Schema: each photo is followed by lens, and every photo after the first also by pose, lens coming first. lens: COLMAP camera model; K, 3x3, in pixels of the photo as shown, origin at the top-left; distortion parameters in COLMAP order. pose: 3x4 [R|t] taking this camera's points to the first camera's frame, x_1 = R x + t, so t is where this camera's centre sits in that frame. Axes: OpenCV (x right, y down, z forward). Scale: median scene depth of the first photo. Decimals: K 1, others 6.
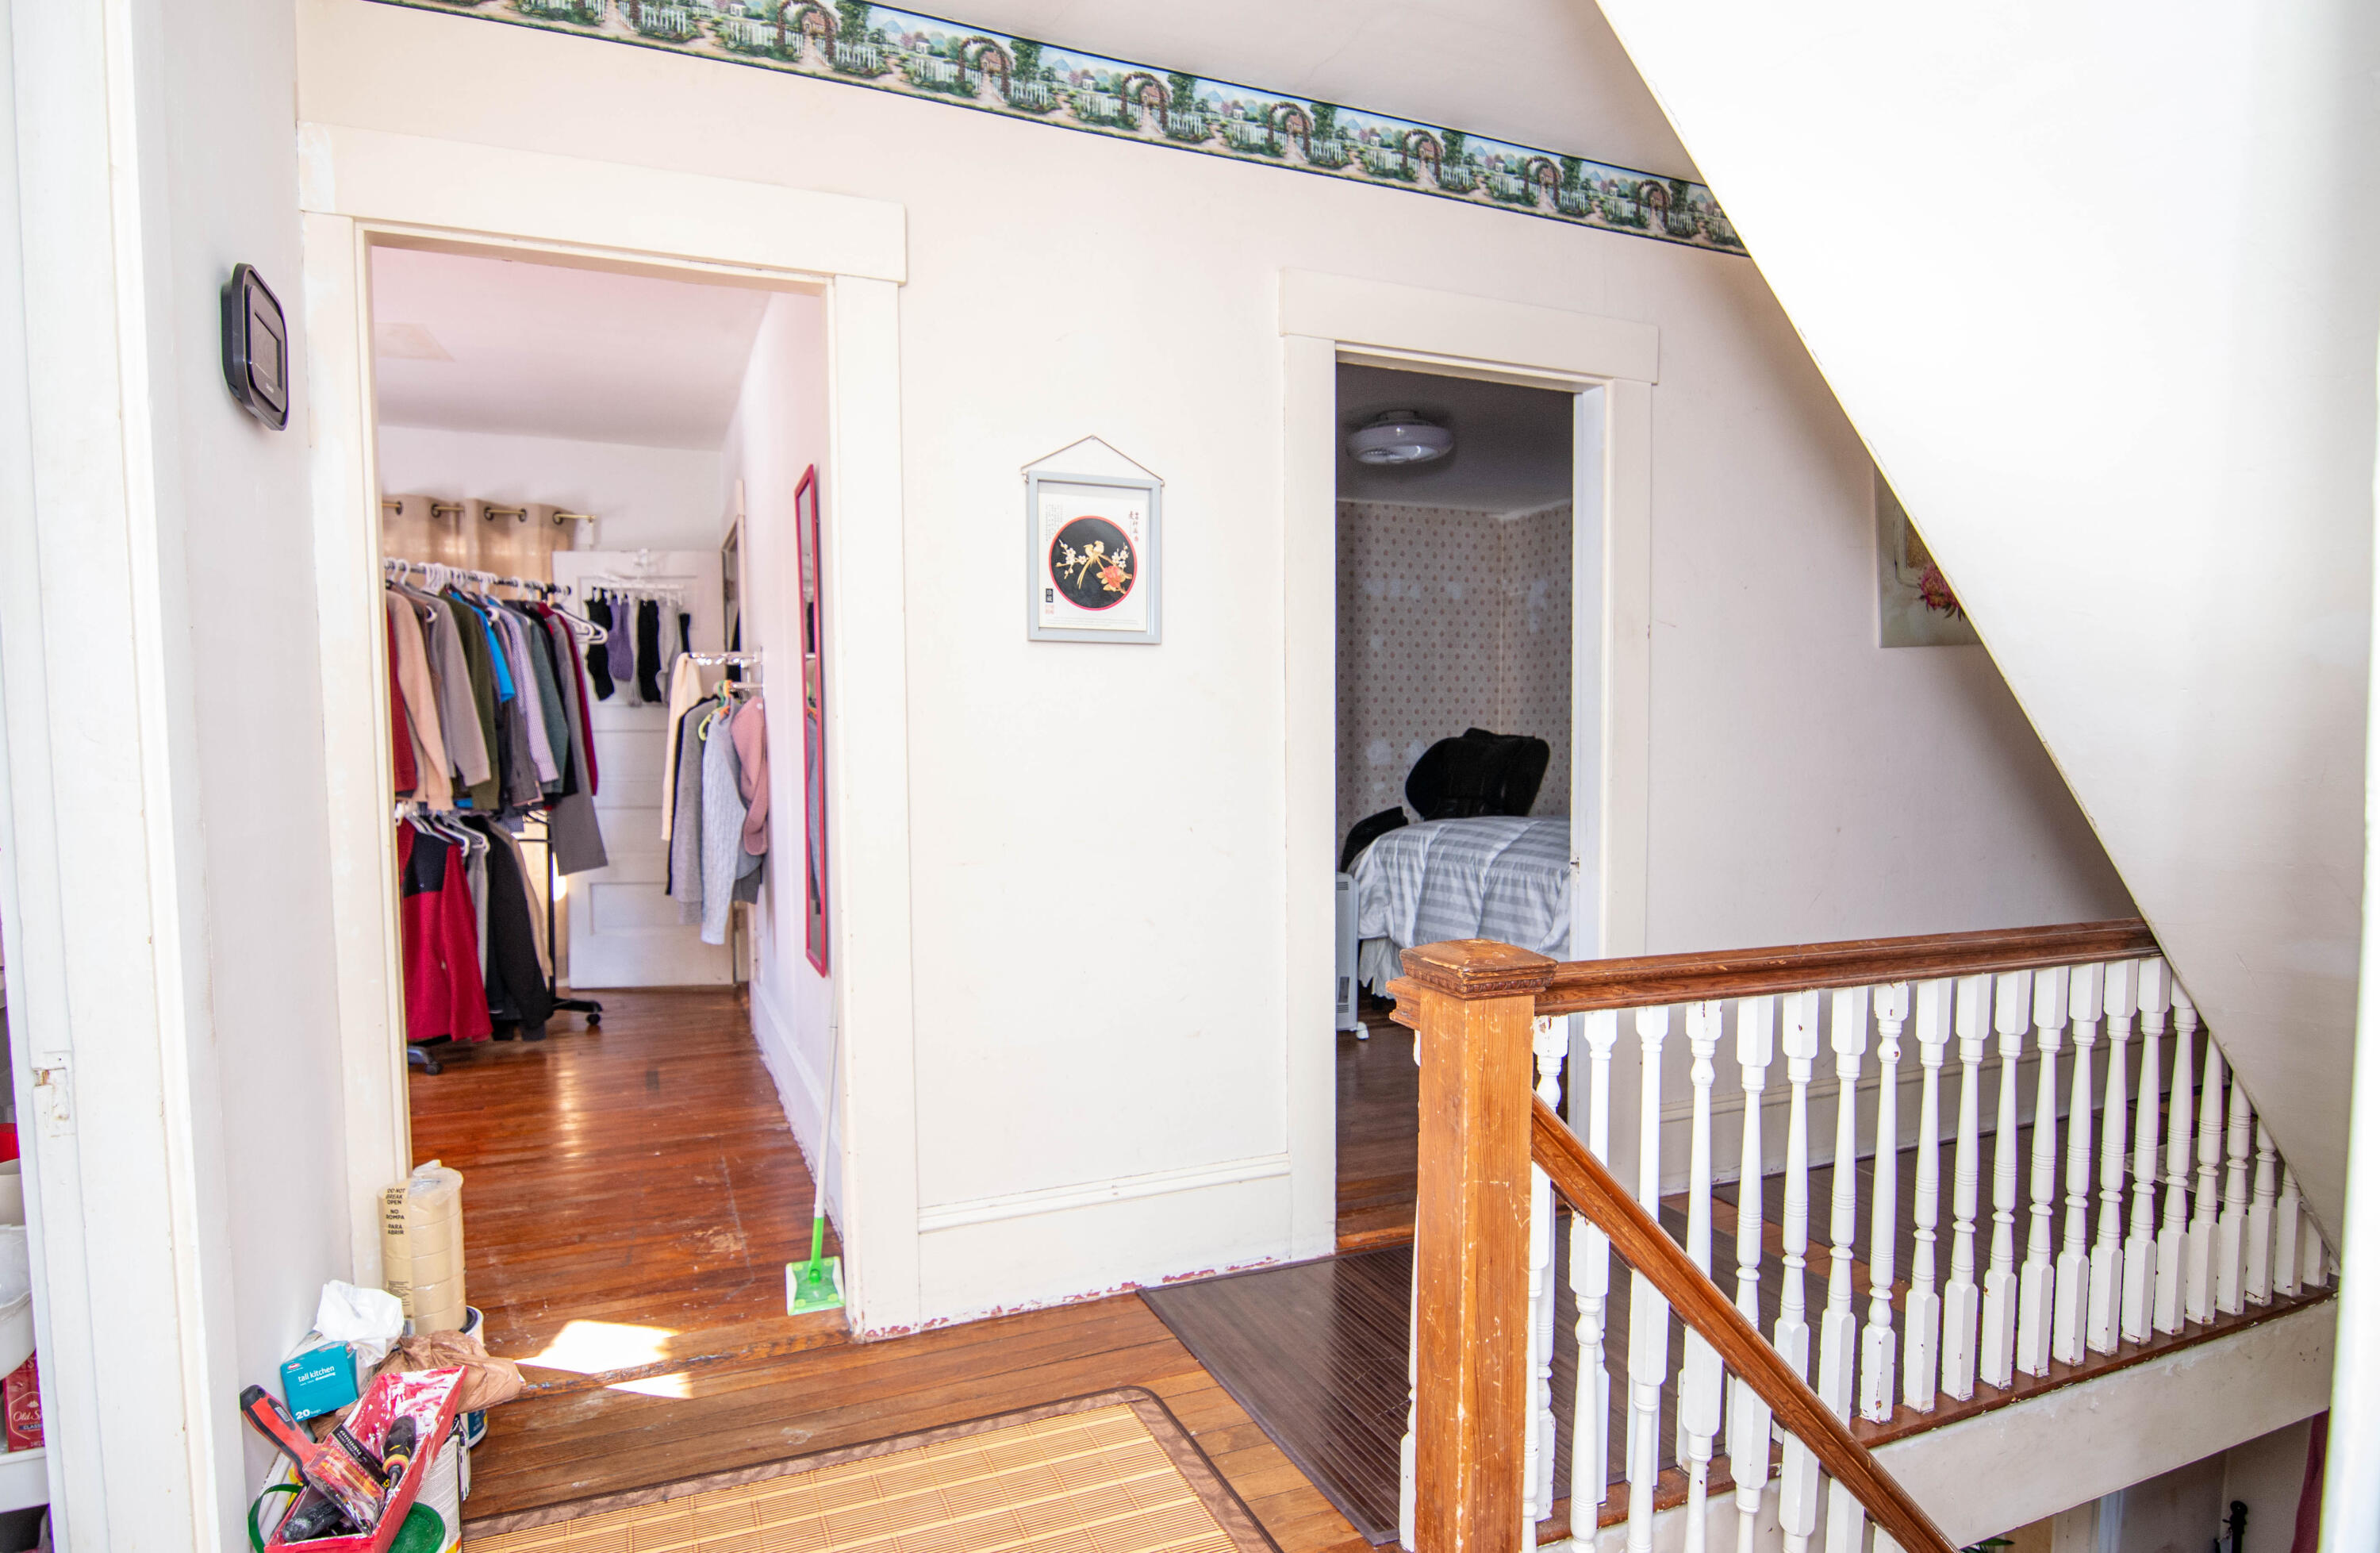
lens RADIAL K [[1258.0, 0, 1190.3], [0, 1258.0, 760.1], [0, 0, 1]] dist [-0.000020, -0.000074]
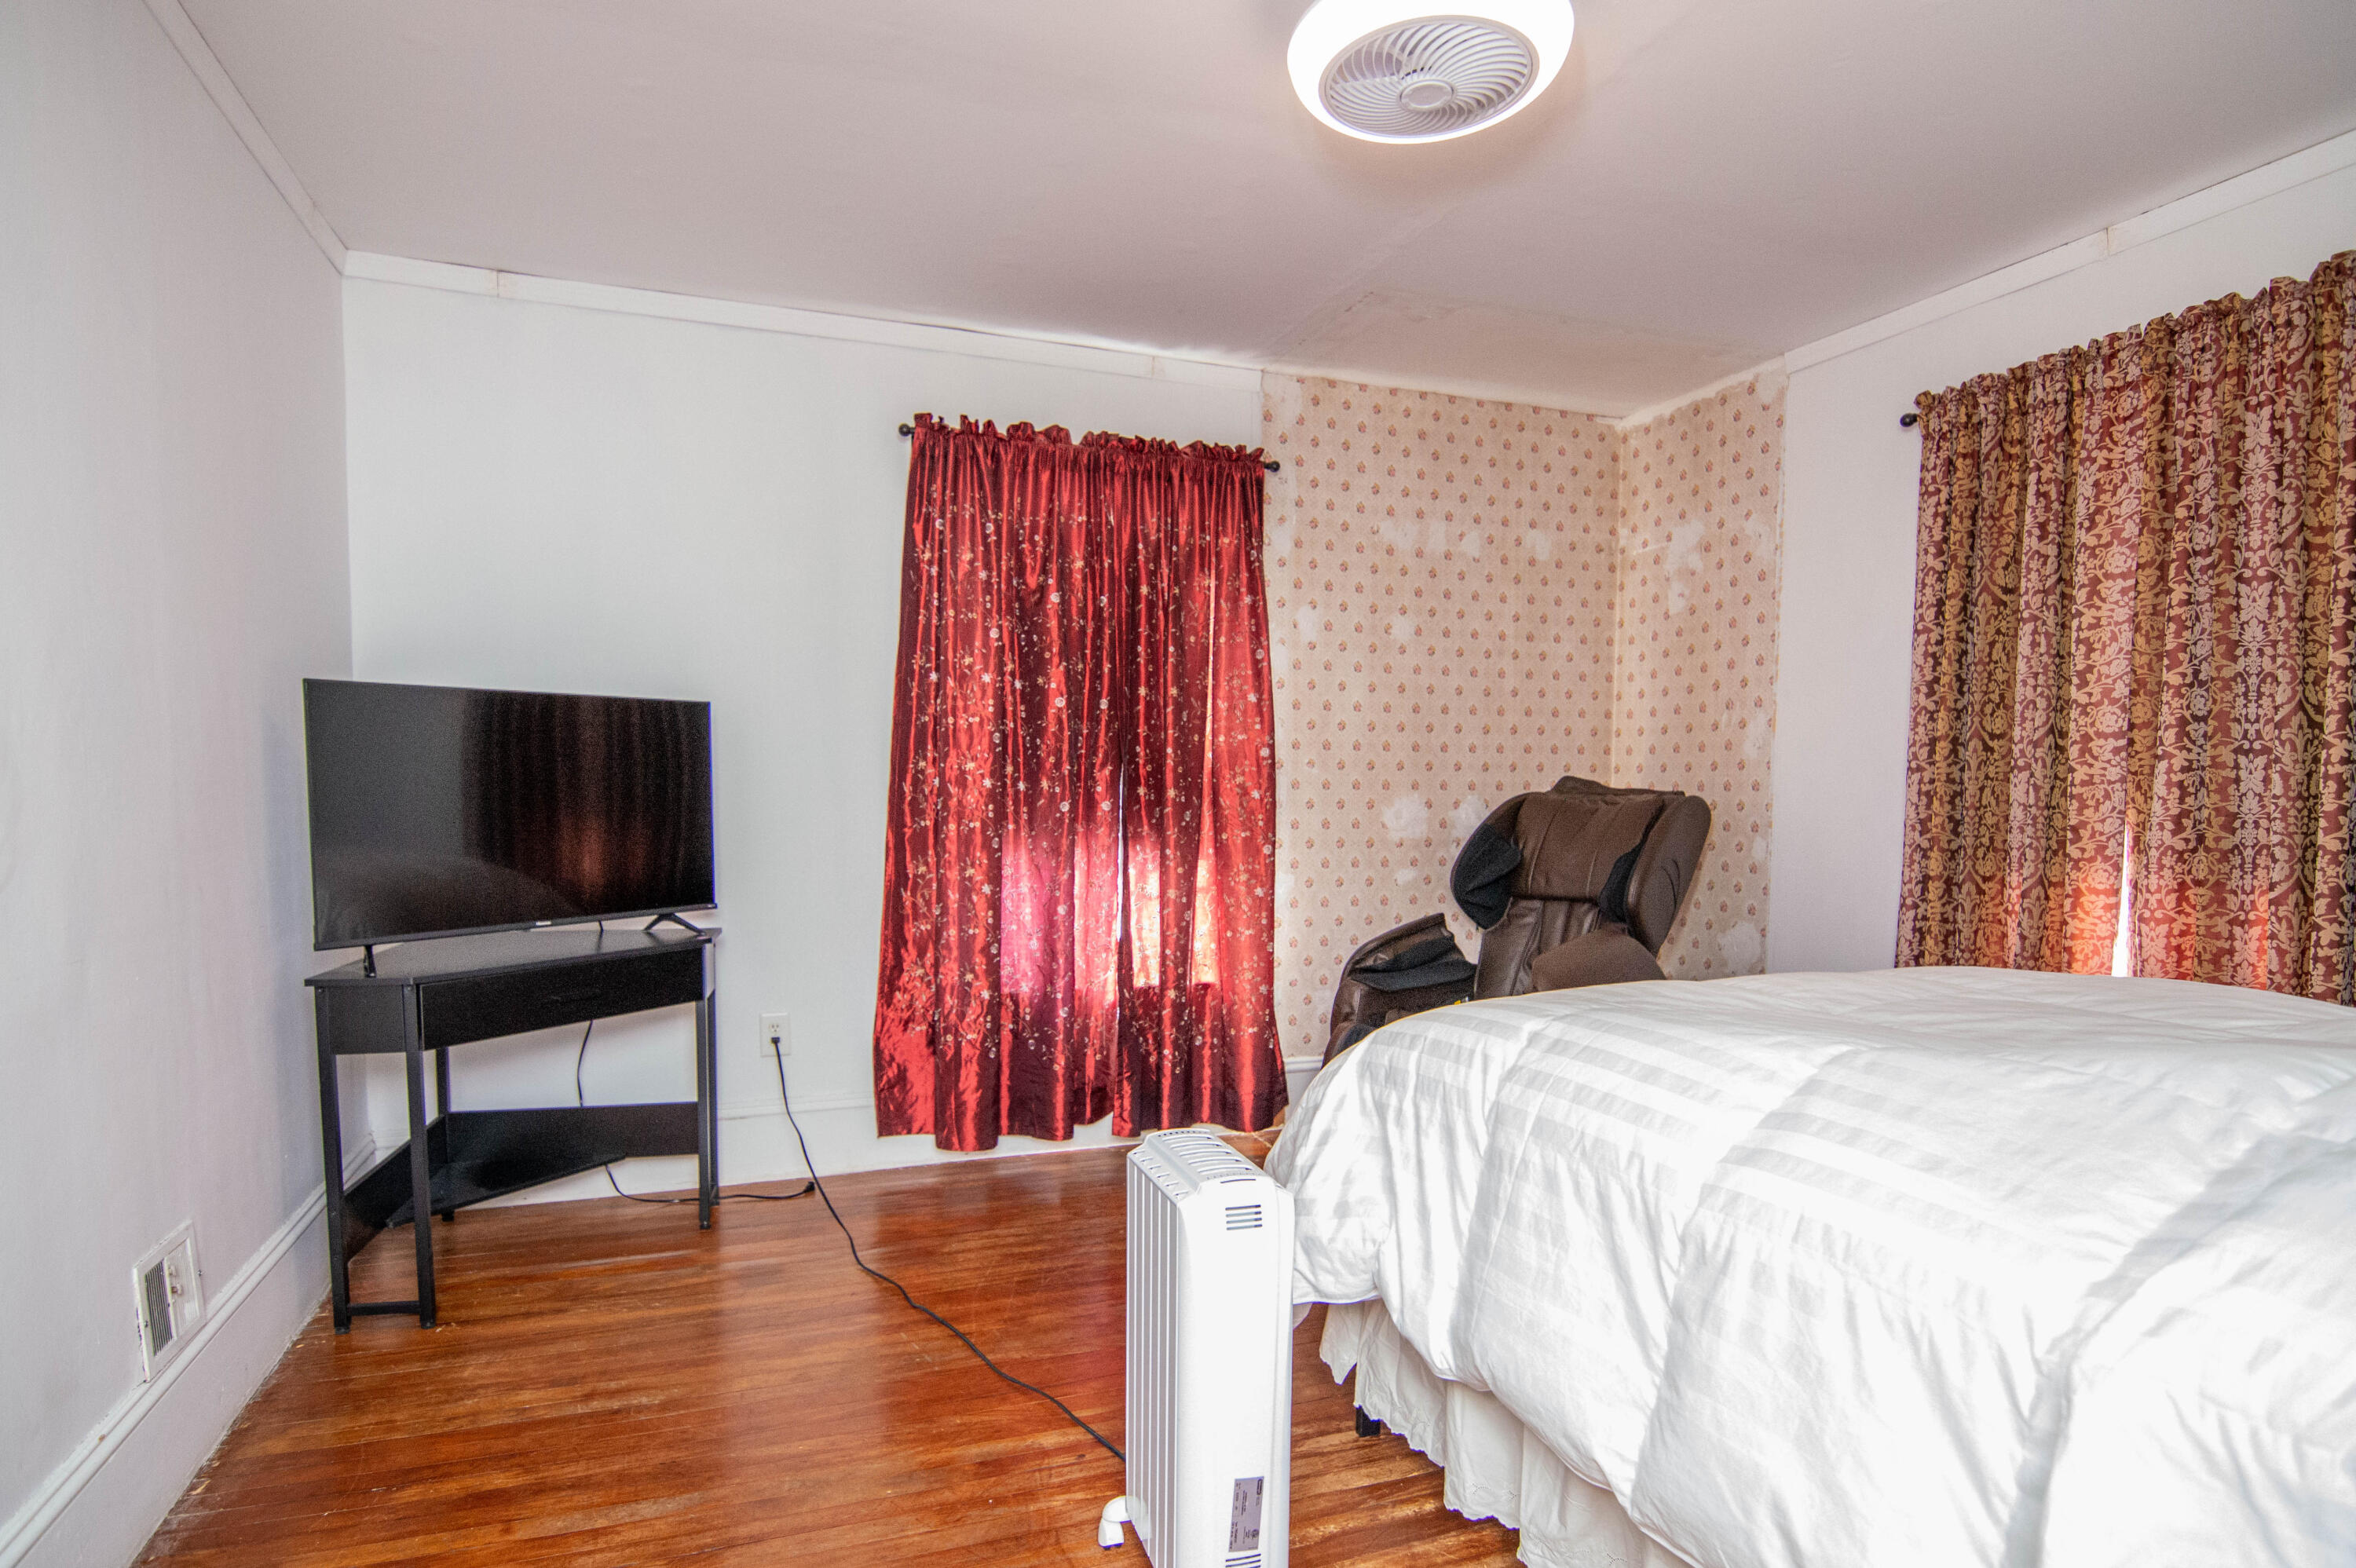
lens RADIAL K [[1287.1, 0, 1172.7], [0, 1287.1, 801.5], [0, 0, 1]] dist [0.007662, 0.000315]
pose [[0.998560, 0.010855, -0.052536, 0.072728], [-0.011343, 0.999895, -0.009003, -0.006495], [0.052433, 0.009586, 0.998578, 0.395010]]
